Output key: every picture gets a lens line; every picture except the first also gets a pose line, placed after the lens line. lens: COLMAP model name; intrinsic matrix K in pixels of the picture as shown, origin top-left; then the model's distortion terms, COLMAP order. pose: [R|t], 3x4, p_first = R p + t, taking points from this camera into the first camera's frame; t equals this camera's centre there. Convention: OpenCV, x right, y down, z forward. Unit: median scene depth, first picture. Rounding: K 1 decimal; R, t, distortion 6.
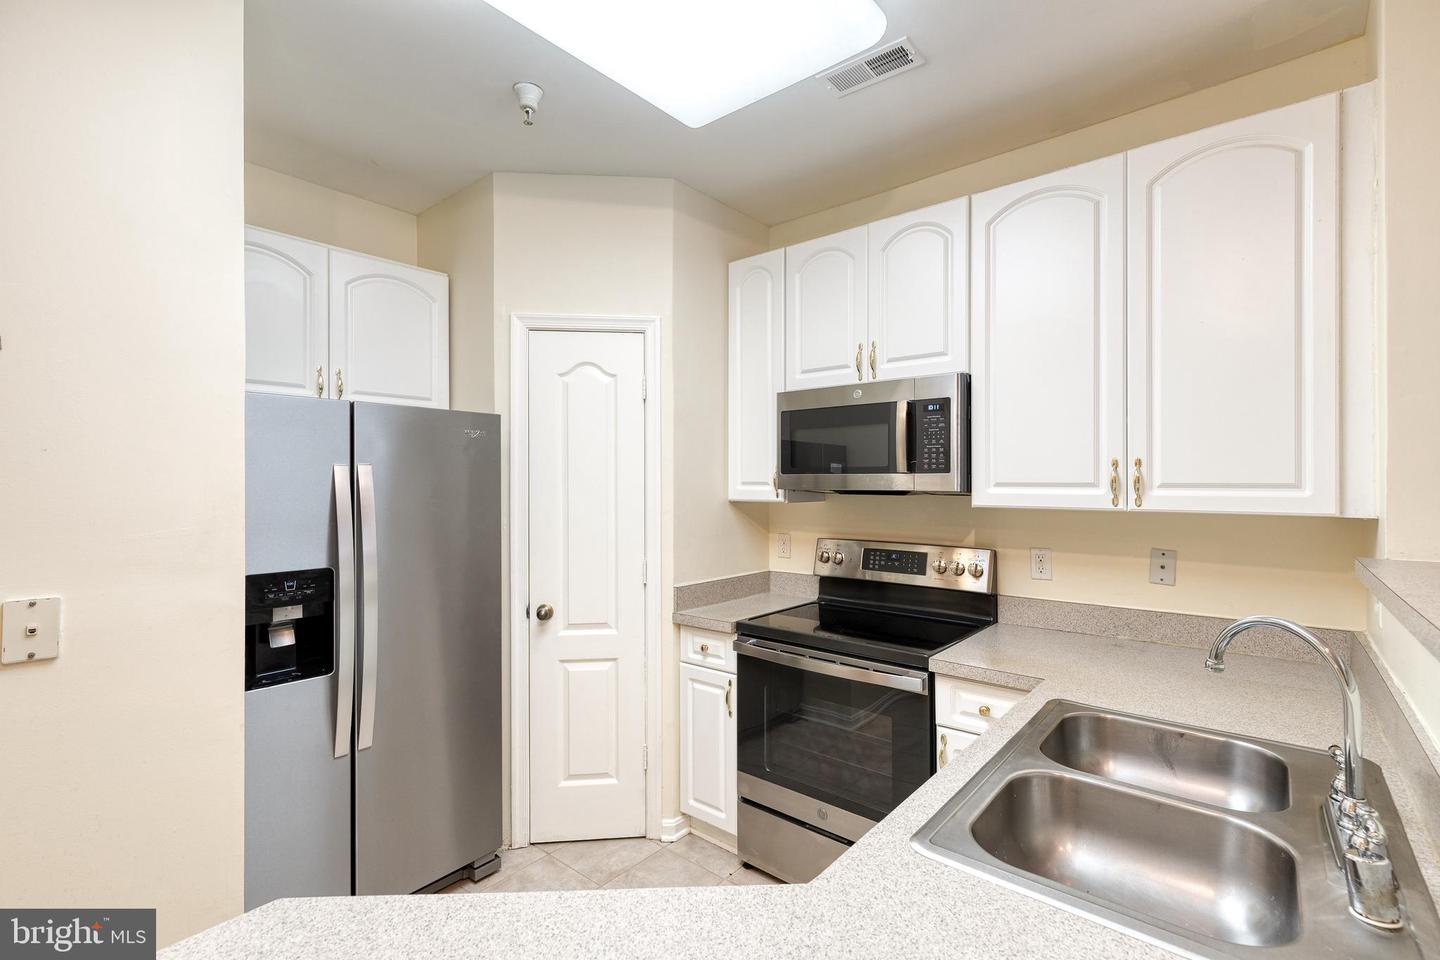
lens RADIAL K [[652.3, 0, 732.8], [0, 652.3, 472.3], [0, 0, 1]] dist [0.013175, -0.000008]
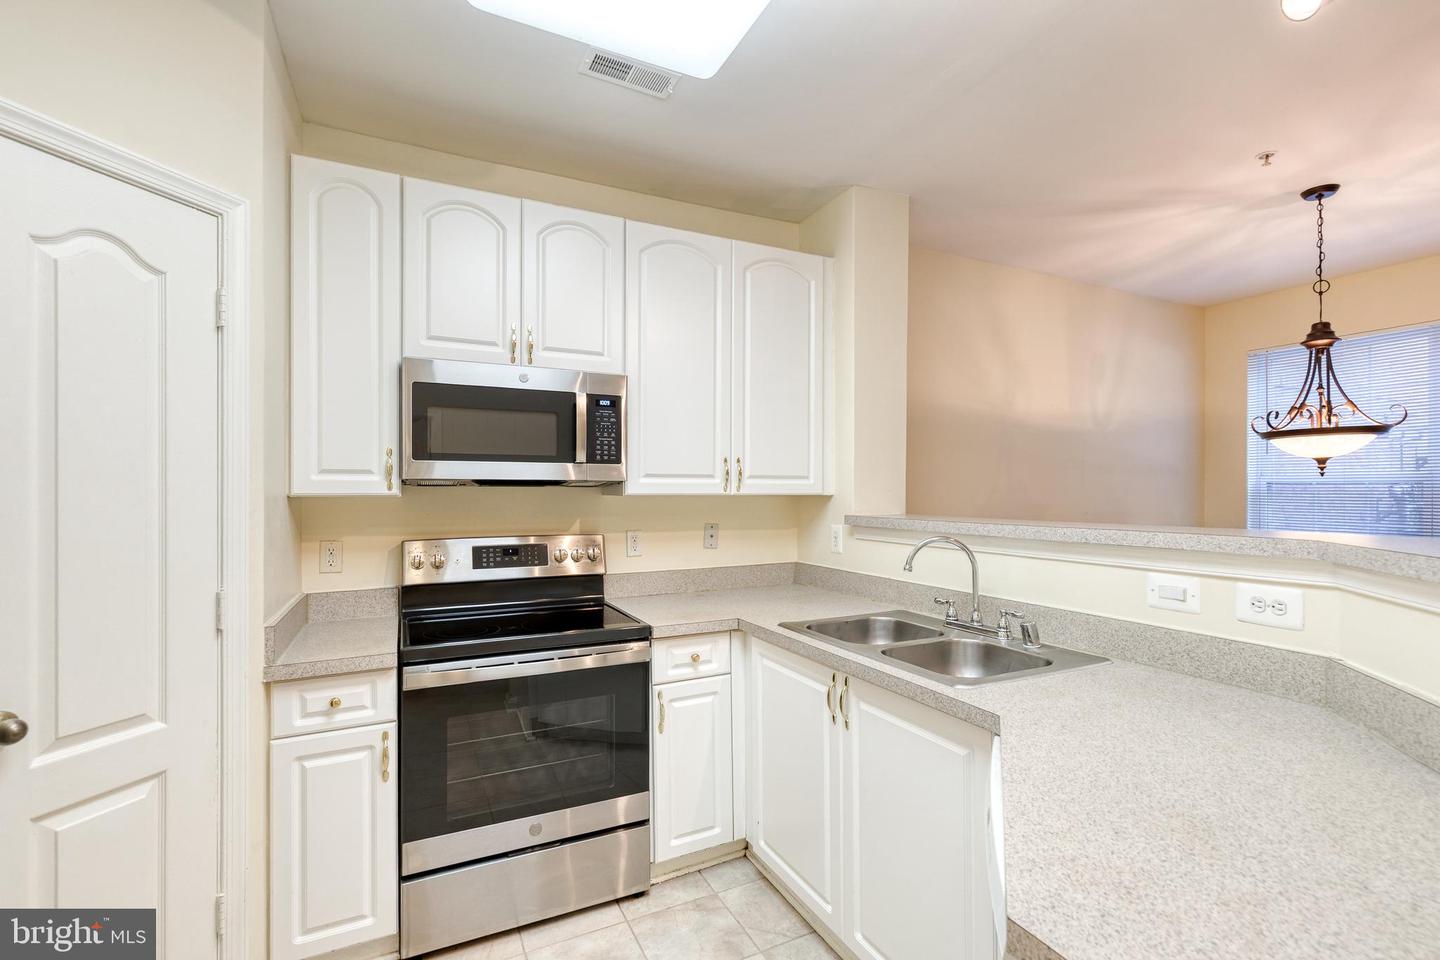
lens RADIAL K [[659.7, 0, 732.0], [0, 659.7, 486.0], [0, 0, 1]] dist [0.013615, -0.000034]
pose [[0.400391, 0.008716, 0.916303, -0.545894], [-0.010516, 0.999933, -0.004916, 0.036742], [-0.916284, -0.007667, 0.400456, 0.336170]]
